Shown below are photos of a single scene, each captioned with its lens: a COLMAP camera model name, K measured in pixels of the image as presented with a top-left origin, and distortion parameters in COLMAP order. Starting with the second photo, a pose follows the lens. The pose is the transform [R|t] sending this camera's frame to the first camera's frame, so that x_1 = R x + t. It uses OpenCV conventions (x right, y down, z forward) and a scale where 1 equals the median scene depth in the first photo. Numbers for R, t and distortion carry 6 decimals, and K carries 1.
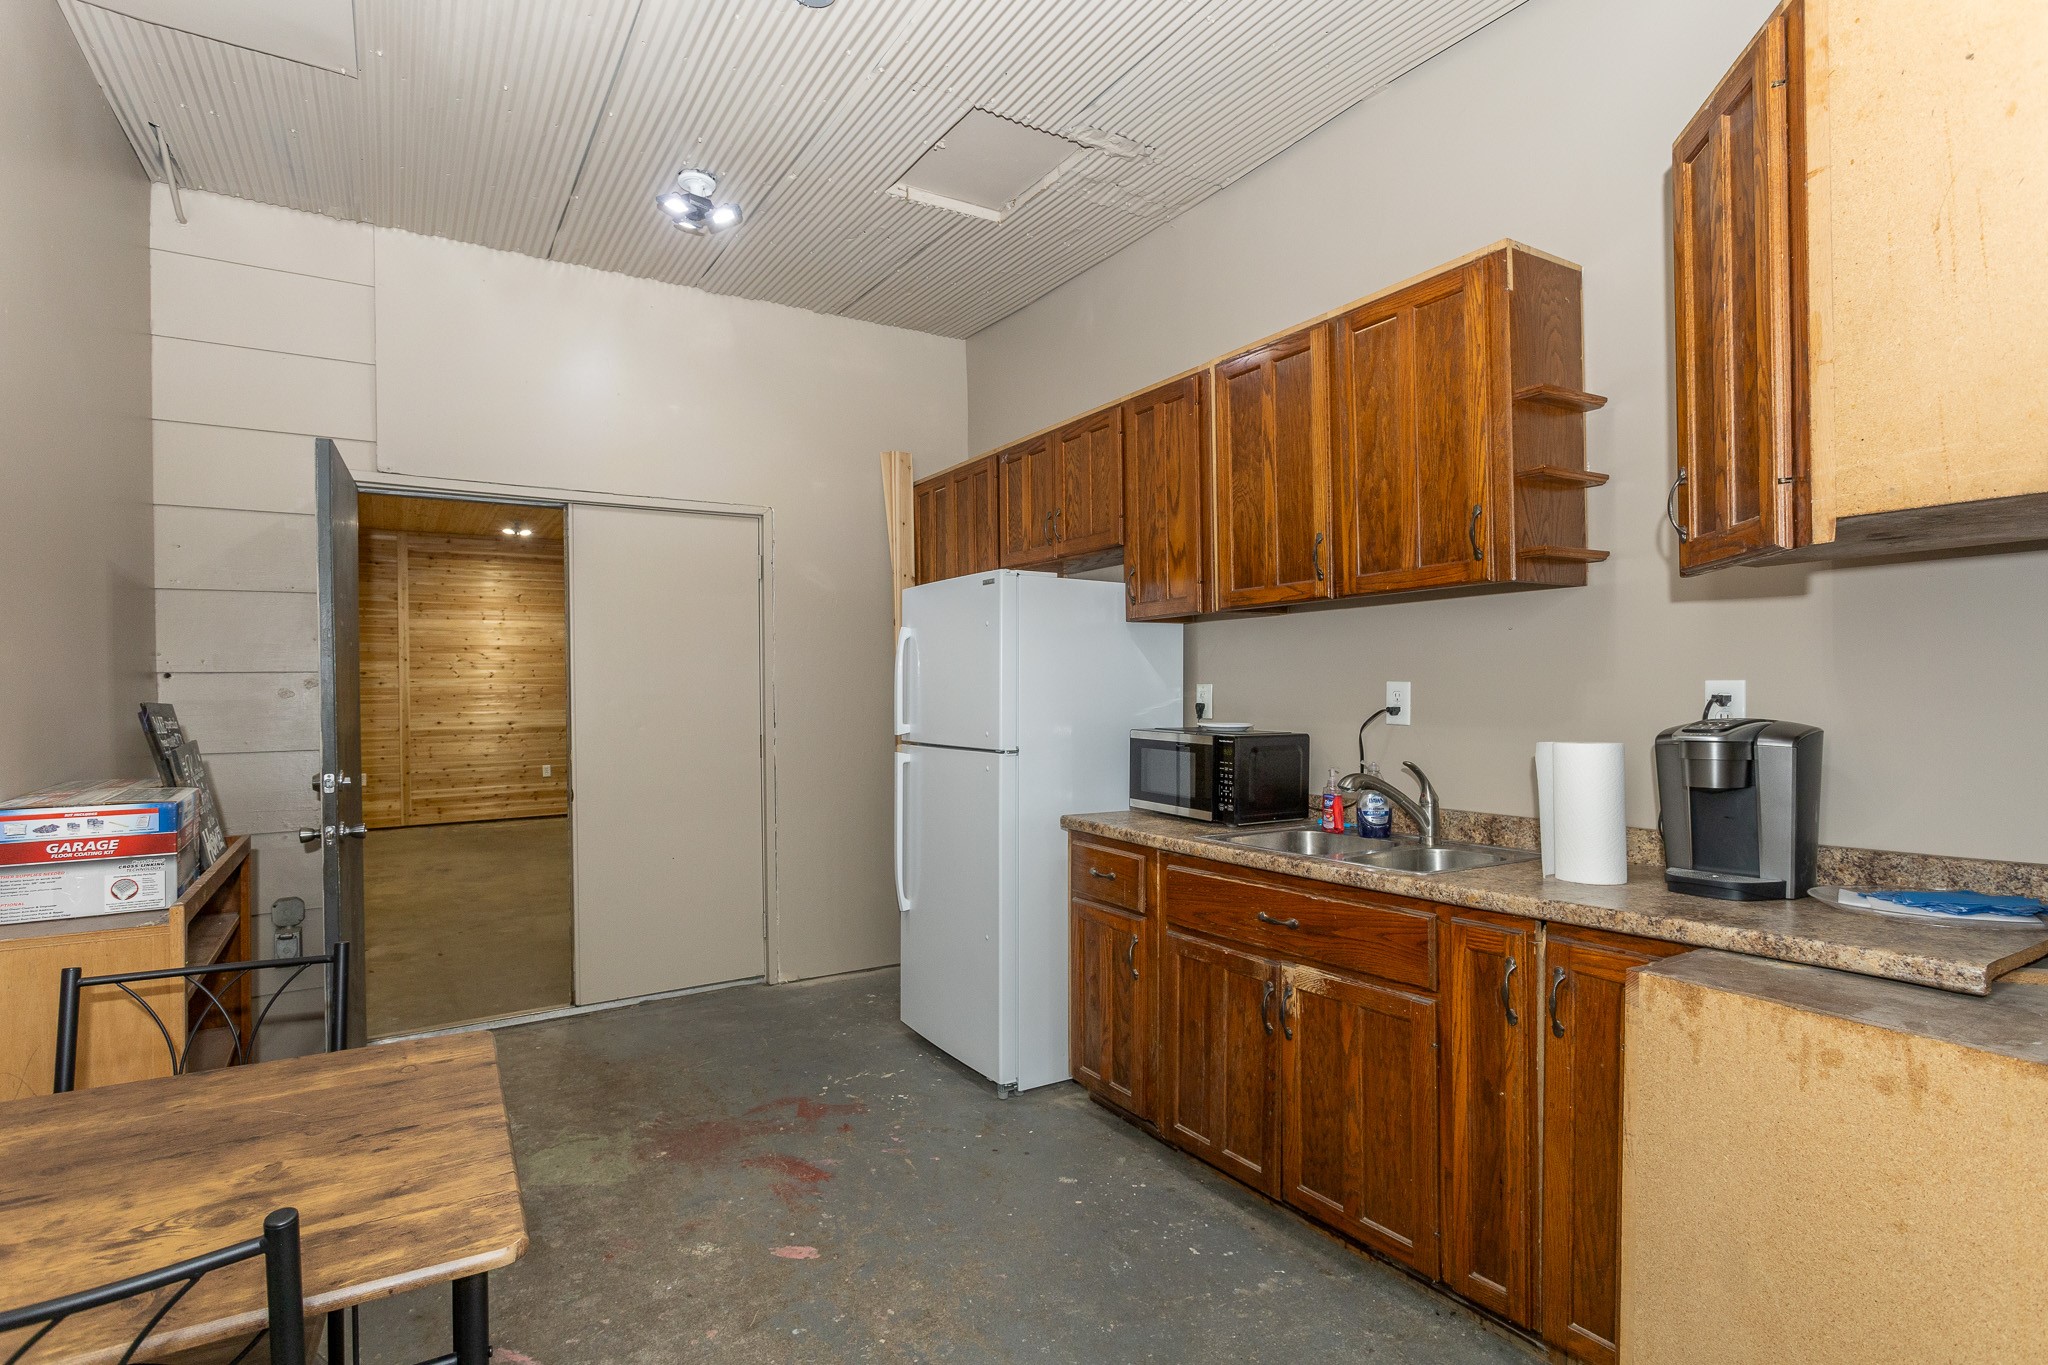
lens RADIAL K [[1044.0, 0, 1025.4], [0, 1044.0, 686.9], [0, 0, 1]] dist [-0.017431, 0.000121]
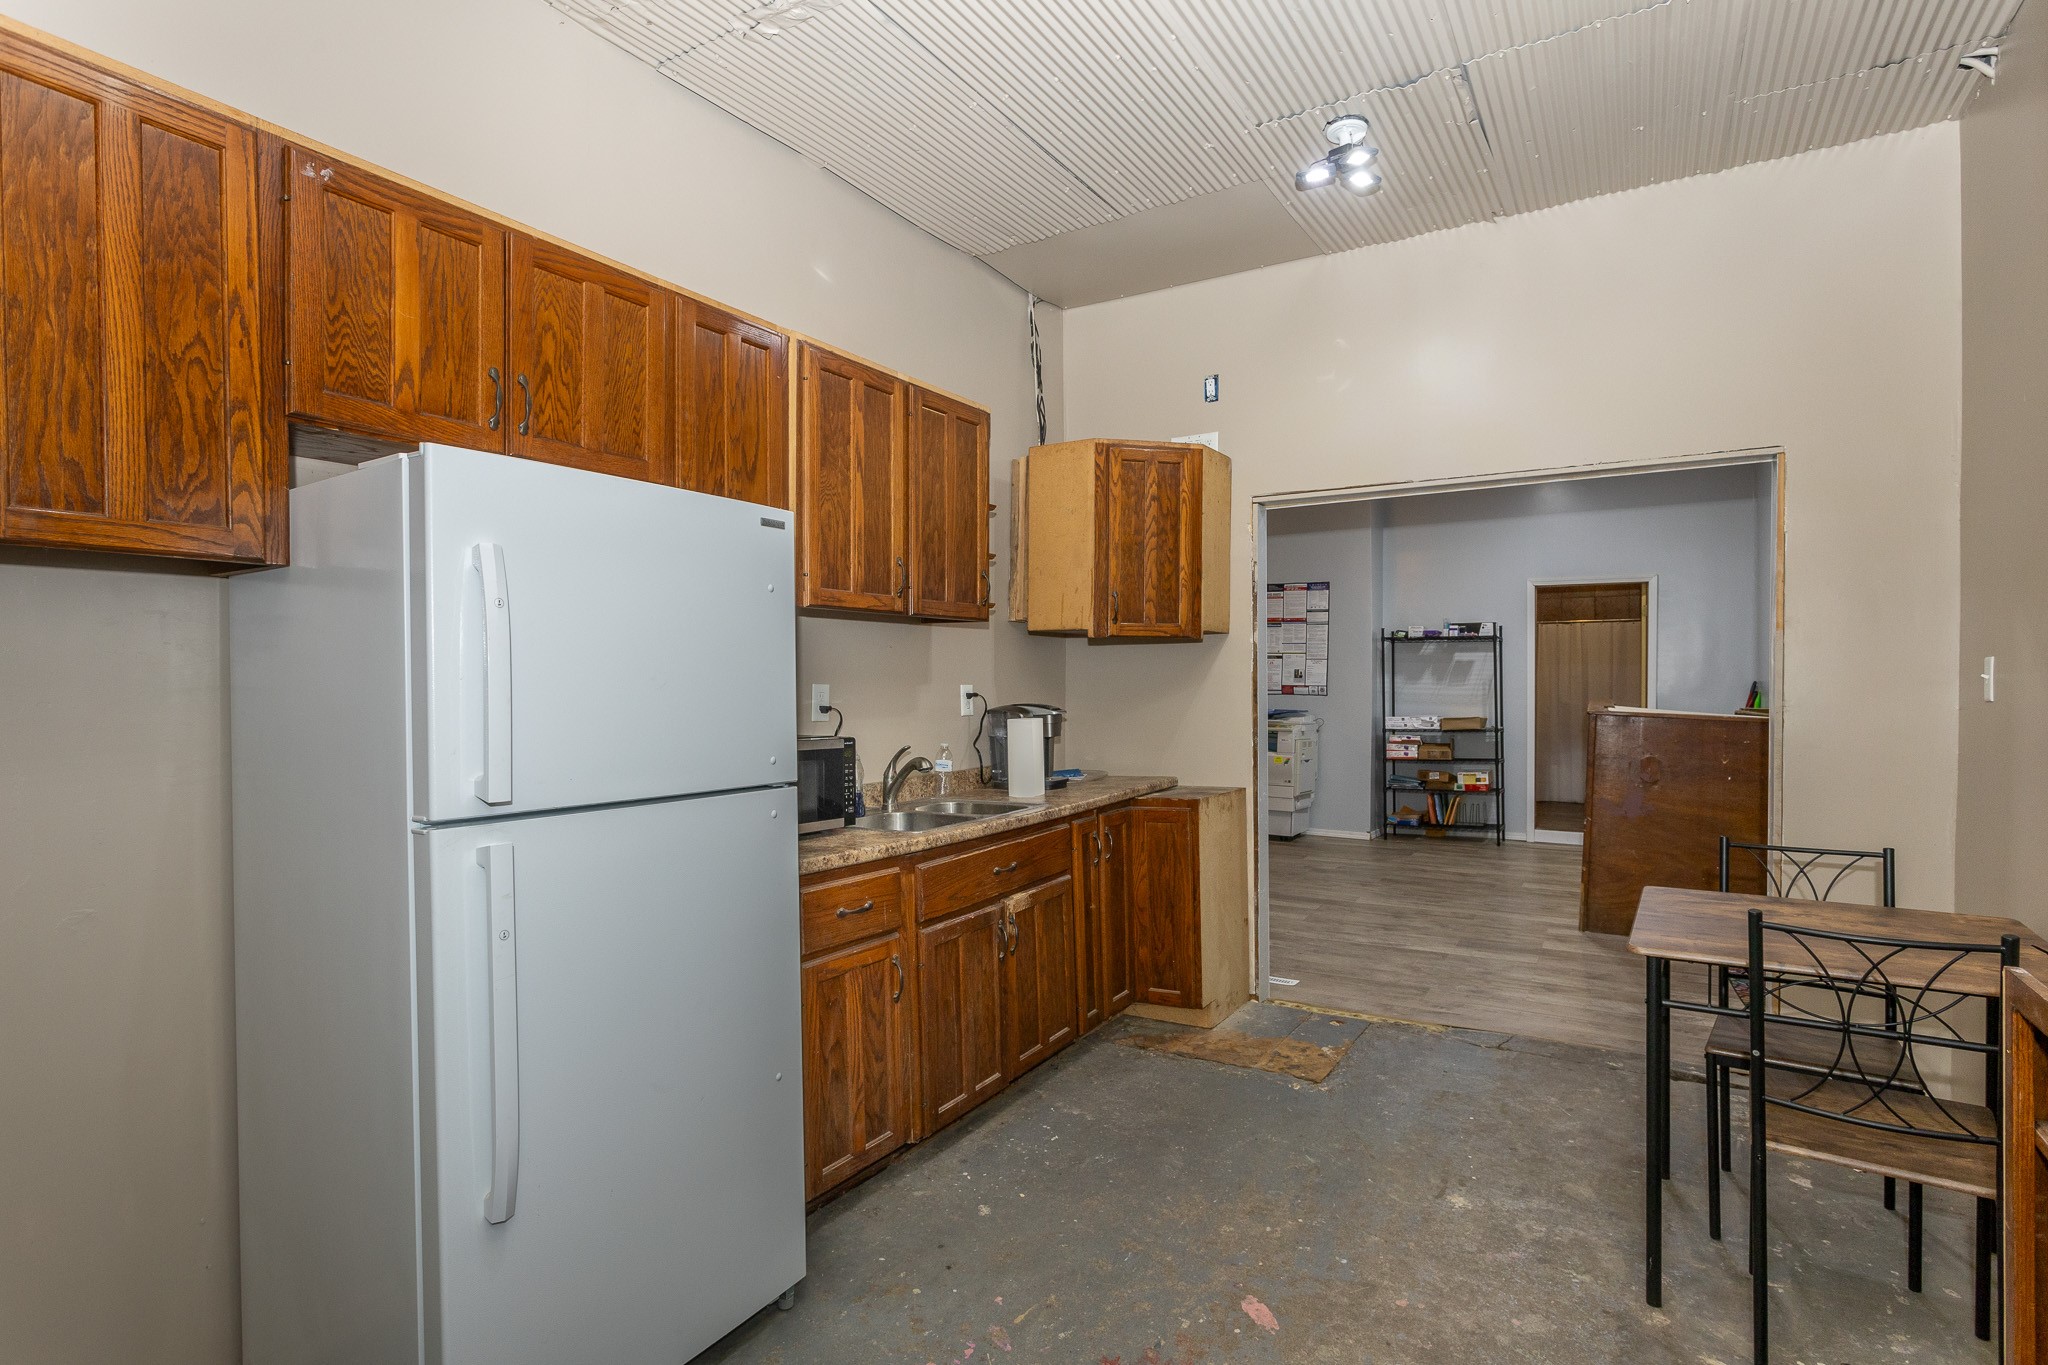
lens RADIAL K [[1044.0, 0, 1023.4], [0, 1044.0, 684.6], [0, 0, 1]] dist [-0.017431, 0.000121]
pose [[-0.458763, 0.007647, 0.888526, -0.860972], [0.005471, 0.999968, -0.005781, 0.003829], [-0.888542, 0.002209, -0.458791, 1.475393]]
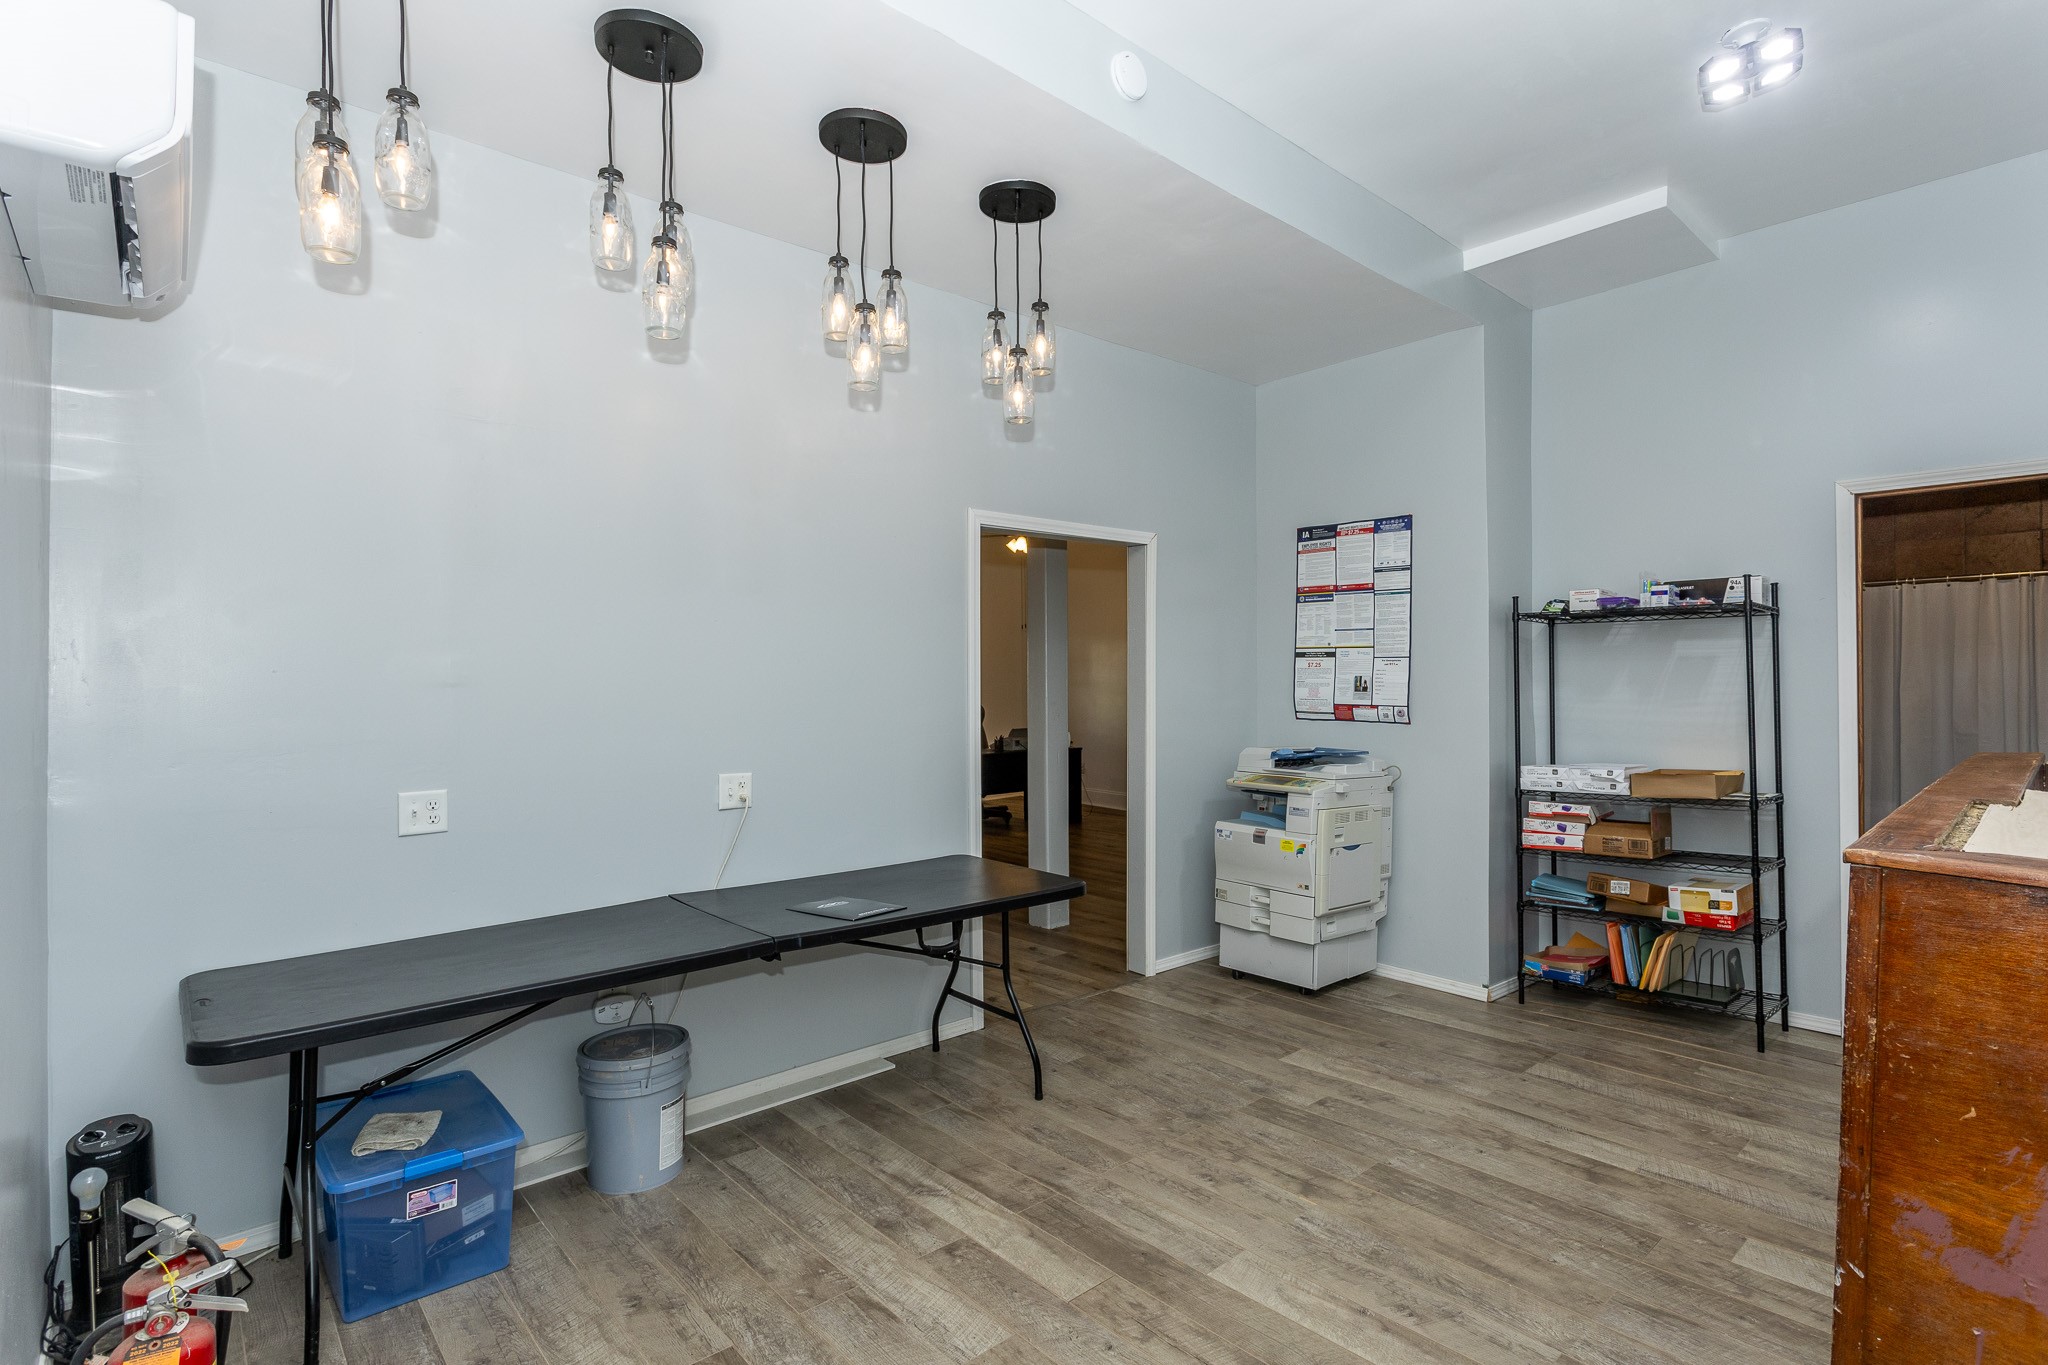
lens RADIAL K [[1044.0, 0, 1022.6], [0, 1044.0, 674.8], [0, 0, 1]] dist [-0.017431, 0.000121]
pose [[-0.144119, 0.018431, 0.989389, -0.619255], [0.010453, 0.999799, -0.017102, -0.008068], [-0.989505, 0.007877, -0.144282, 1.044508]]
